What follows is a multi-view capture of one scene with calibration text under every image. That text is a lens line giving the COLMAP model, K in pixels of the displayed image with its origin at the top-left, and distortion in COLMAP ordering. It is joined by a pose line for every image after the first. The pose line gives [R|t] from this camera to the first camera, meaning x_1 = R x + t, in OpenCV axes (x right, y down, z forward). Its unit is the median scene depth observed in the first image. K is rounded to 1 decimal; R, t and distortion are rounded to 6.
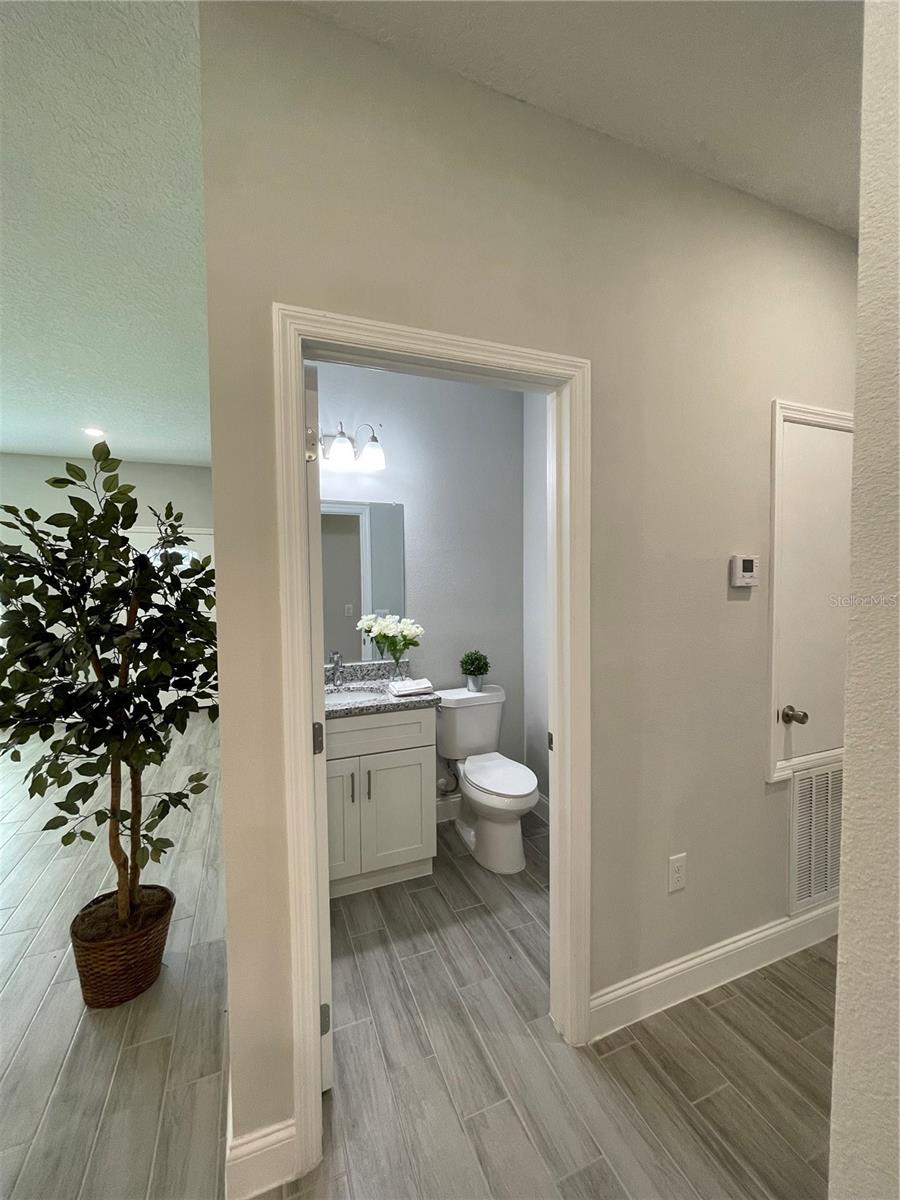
lens RADIAL K [[485.5, 0, 435.4], [0, 485.5, 602.7], [0, 0, 1]] dist [-0.000873, 0.000787]
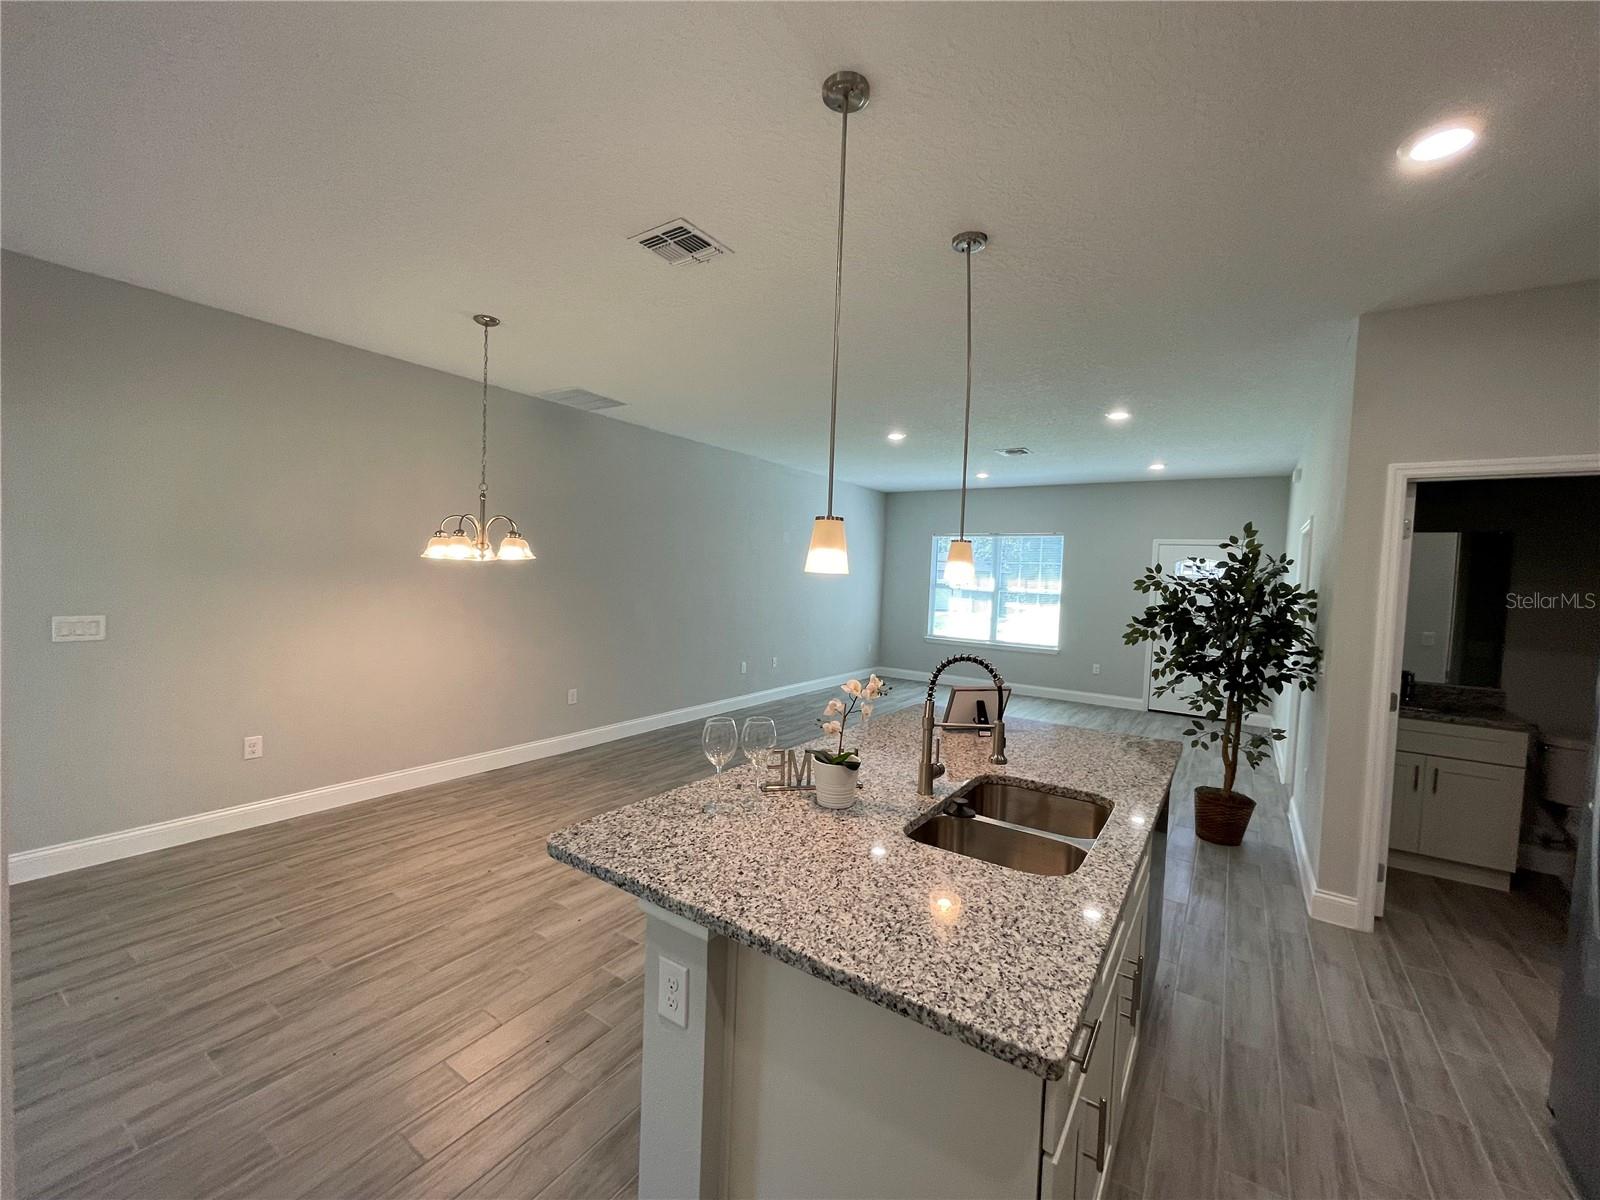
lens RADIAL K [[647.8, 0, 797.9], [0, 647.8, 601.7], [0, 0, 1]] dist [-0.000059, 0.000810]
pose [[0.572115, 0.065885, -0.817523, 0.304671], [-0.079453, 0.996532, 0.024709, 0.033548], [0.816316, 0.050818, 0.575366, -1.561287]]
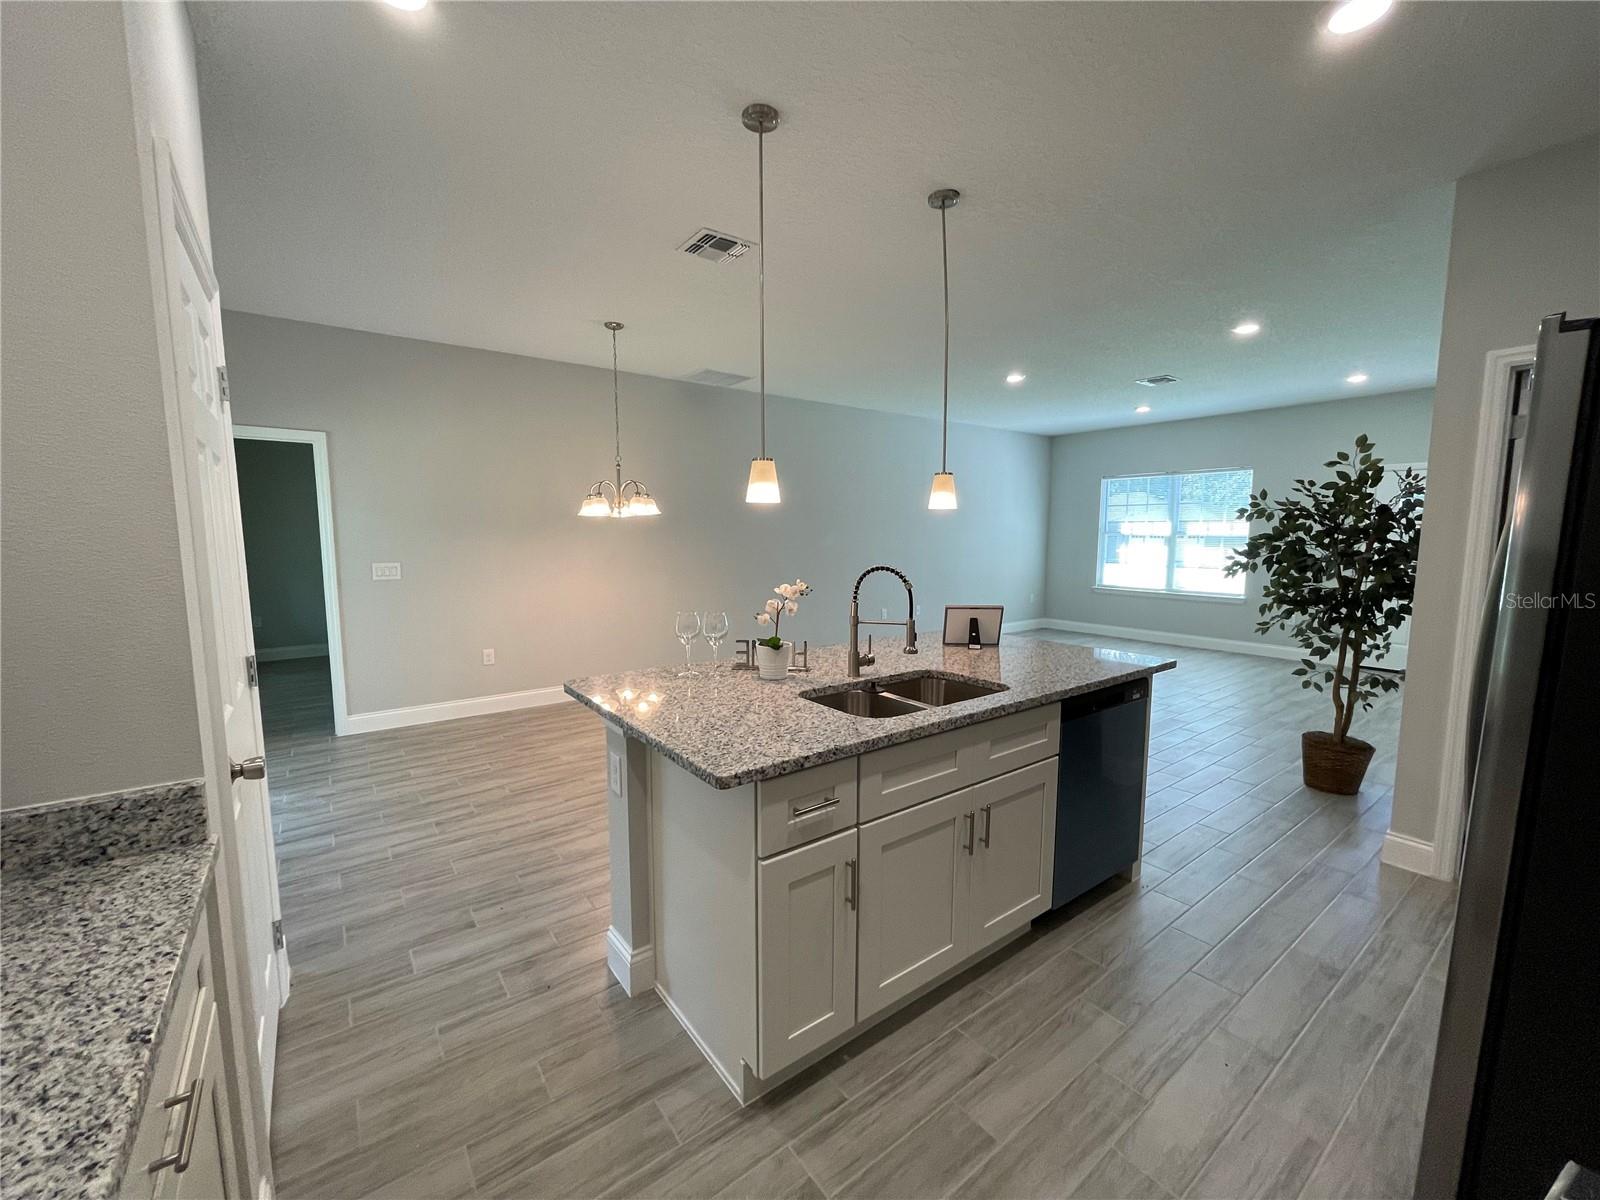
lens RADIAL K [[648.3, 0, 799.4], [0, 648.3, 602.2], [0, 0, 1]] dist [0.000923, 0.000718]
pose [[0.275799, 0.112460, -0.954614, 0.813788], [-0.046641, 0.993528, 0.103569, 0.073746], [0.960083, 0.015960, 0.279259, -1.233445]]
